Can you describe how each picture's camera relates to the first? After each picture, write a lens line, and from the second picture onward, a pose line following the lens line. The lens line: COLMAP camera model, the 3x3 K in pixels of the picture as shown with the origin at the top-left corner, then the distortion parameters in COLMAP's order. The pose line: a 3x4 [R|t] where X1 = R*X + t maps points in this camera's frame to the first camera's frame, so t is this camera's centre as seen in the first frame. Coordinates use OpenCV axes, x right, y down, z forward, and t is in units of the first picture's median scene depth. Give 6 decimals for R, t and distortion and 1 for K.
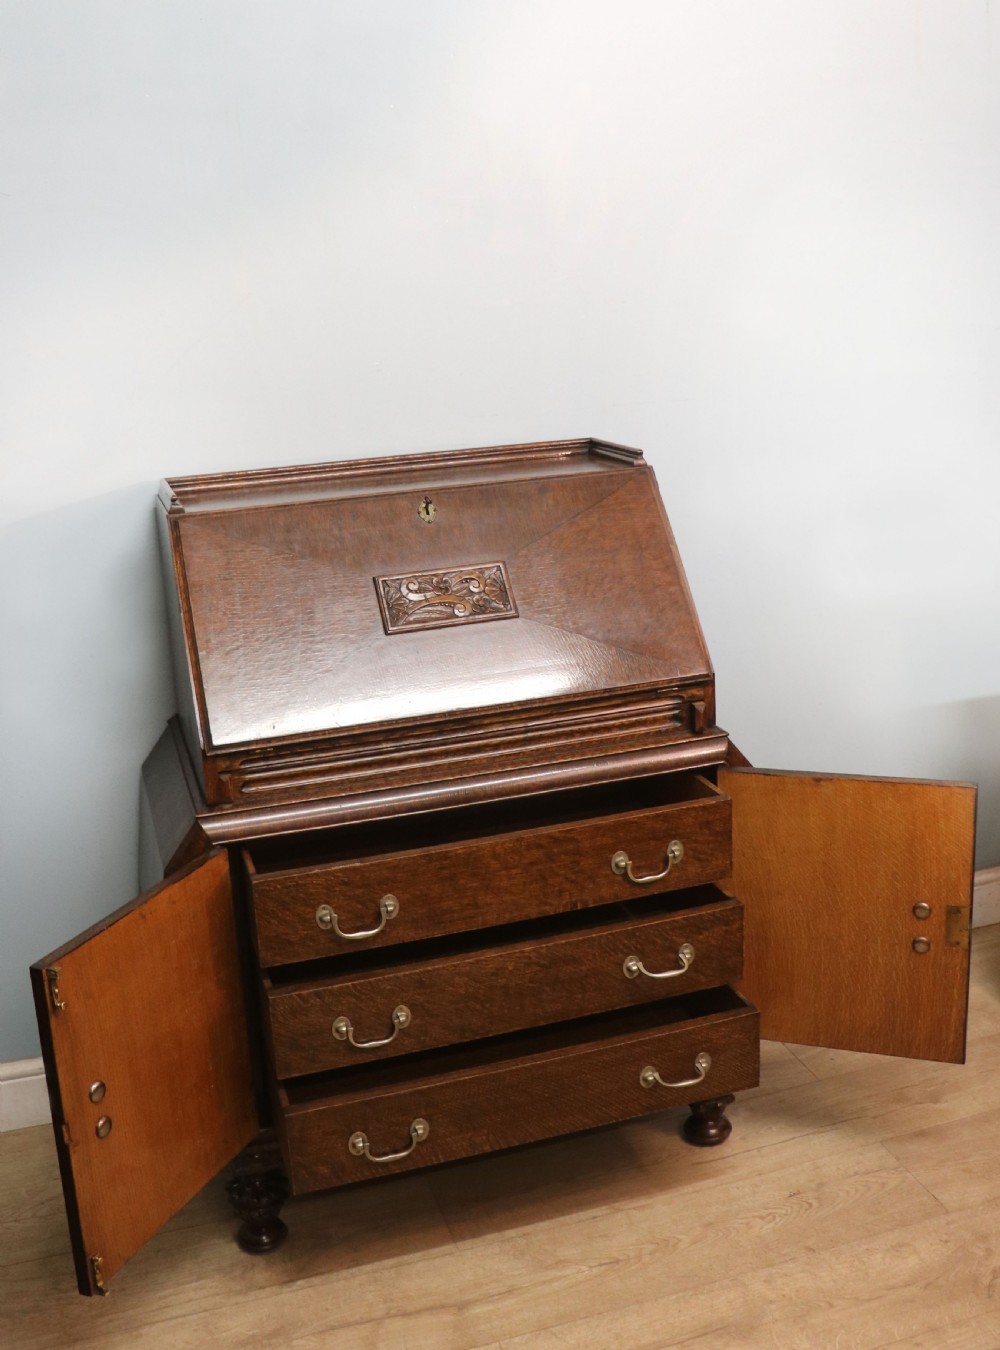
lens RADIAL K [[1434.0, 0, 488.1], [0, 1434.0, 556.0], [0, 0, 1]] dist [-0.187266, 0.155973]
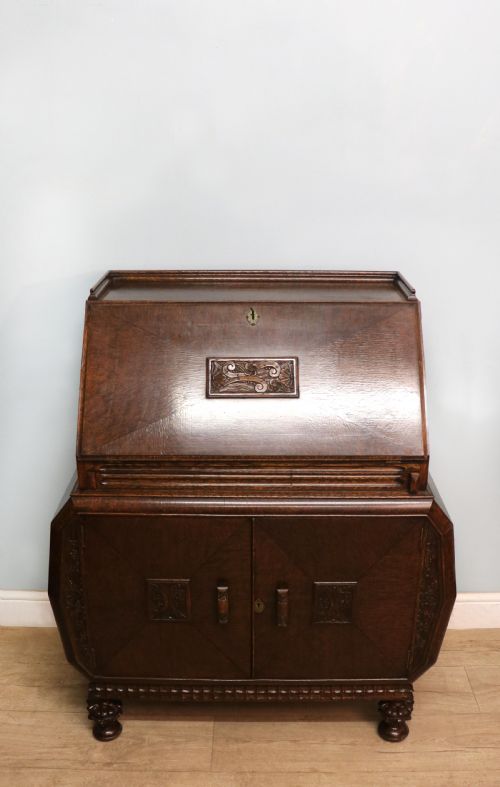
lens RADIAL K [[800.1, 0, 250.0], [0, 800.1, 393.3], [0, 0, 1]] dist [-0.199962, 0.173217]
pose [[0.952754, 0.156377, -0.260396, 0.189537], [-0.113263, 0.978365, 0.173127, -0.100068], [0.281836, -0.135454, 0.949853, 0.202322]]
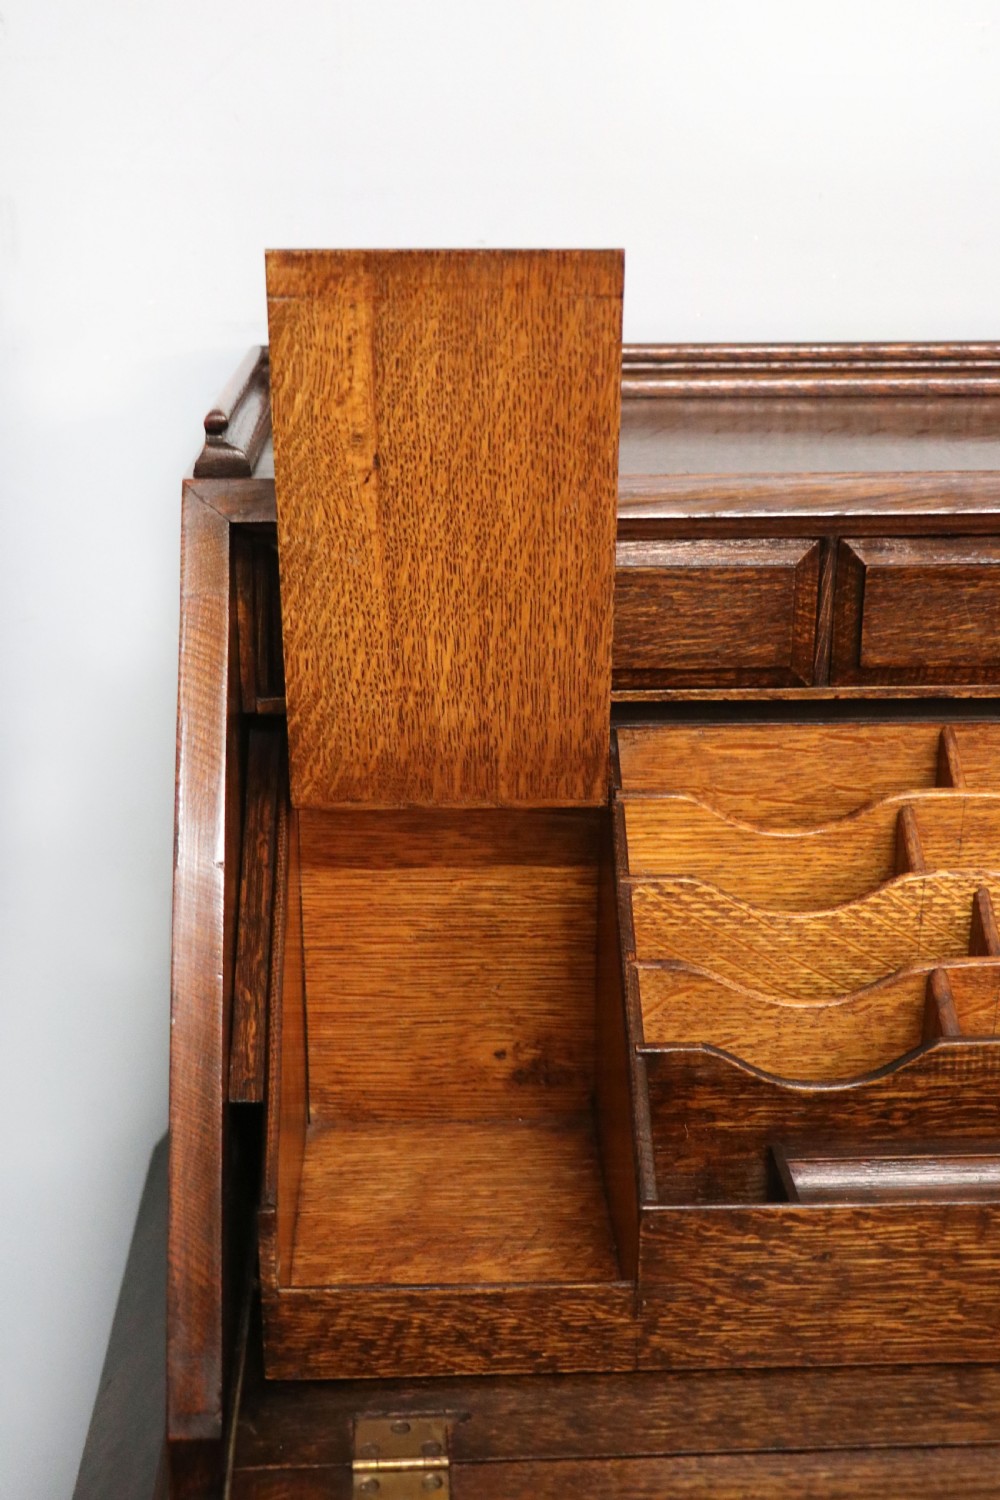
lens RADIAL K [[1828.7, 0, 482.0], [0, 1828.7, 765.2], [0, 0, 1]] dist [-0.088641, 0.298158]
pose [[0.966788, 0.136514, -0.216065, -0.086464], [-0.100728, 0.980493, 0.168785, -0.039816], [0.234892, -0.141416, 0.961679, 0.662493]]
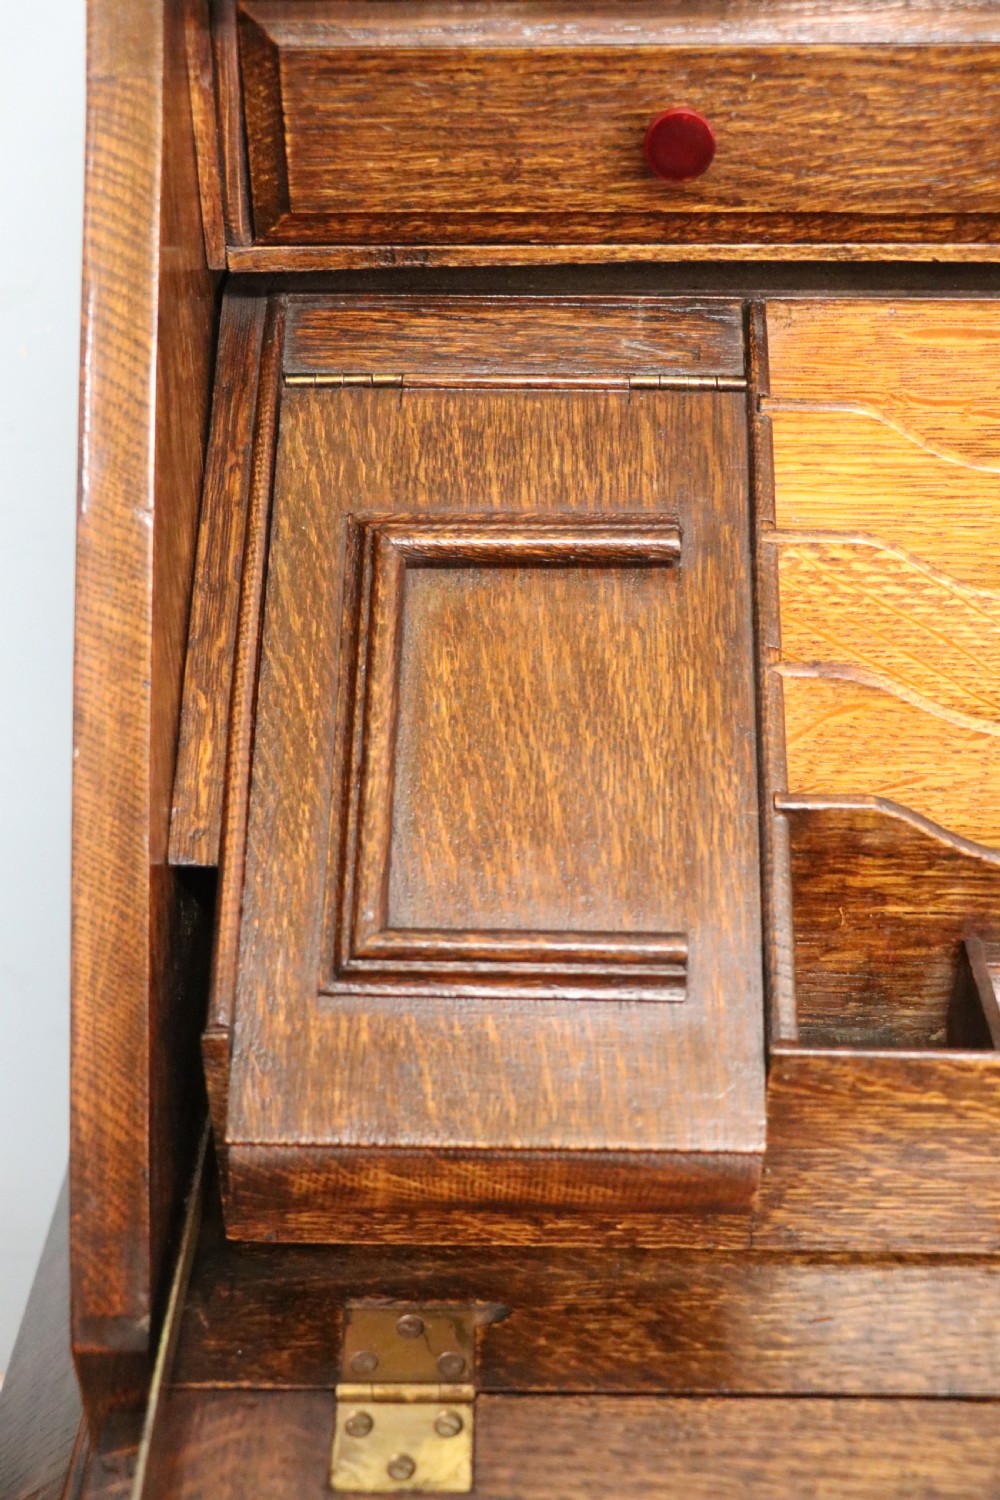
lens RADIAL K [[1740.8, 0, 491.1], [0, 1740.8, 742.8], [0, 0, 1]] dist [-0.085564, 0.159167]
pose [[0.948731, 0.216225, -0.230558, -0.109854], [-0.107441, 0.906586, 0.408115, -0.024720], [0.297266, -0.362420, 0.883337, 0.787933]]
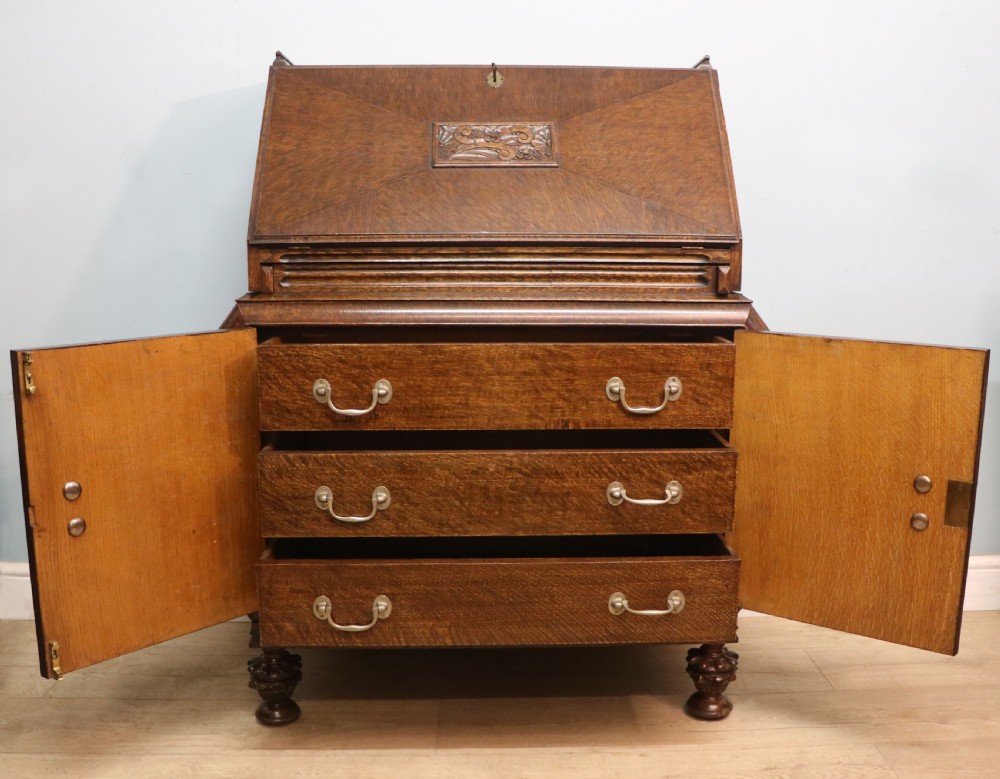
lens RADIAL K [[1038.1, 0, 525.9], [0, 1038.1, 434.6], [0, 0, 1]] dist [-0.191860, 0.151721]
pose [[0.965662, 0.108619, -0.236005, 0.203203], [-0.107162, 0.994059, 0.019032, 0.232418], [0.236670, 0.006913, 0.971566, 0.246855]]
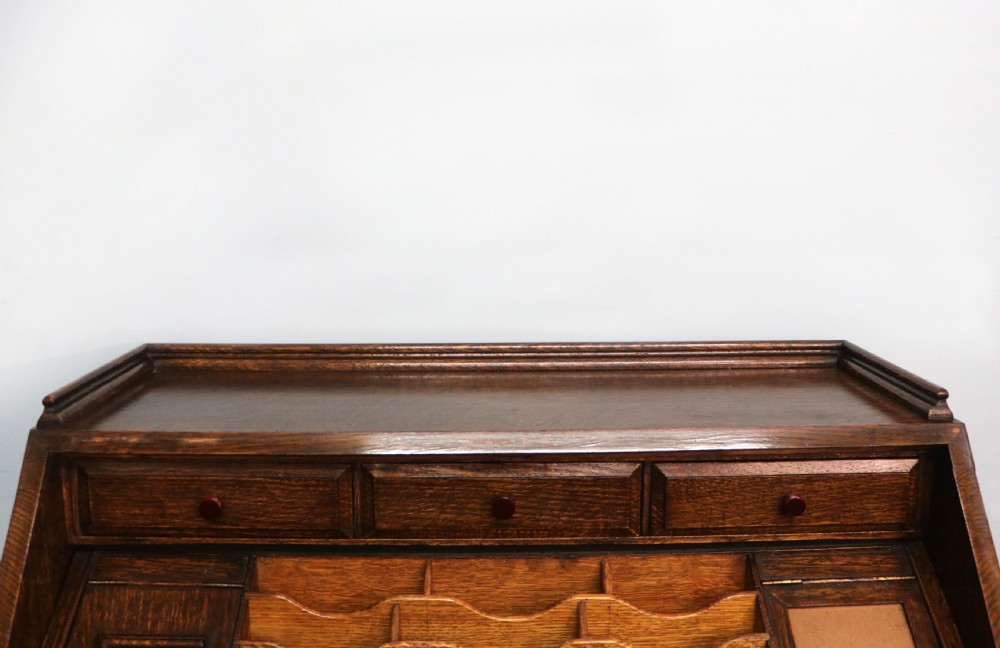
lens RADIAL K [[914.7, 0, 503.9], [0, 914.7, 290.6], [0, 0, 1]] dist [-0.189351, 0.155627]
pose [[0.961499, 0.093929, -0.258258, 0.034685], [-0.105680, 0.993886, -0.031968, -0.091094], [0.253676, 0.058030, 0.965547, 0.707997]]
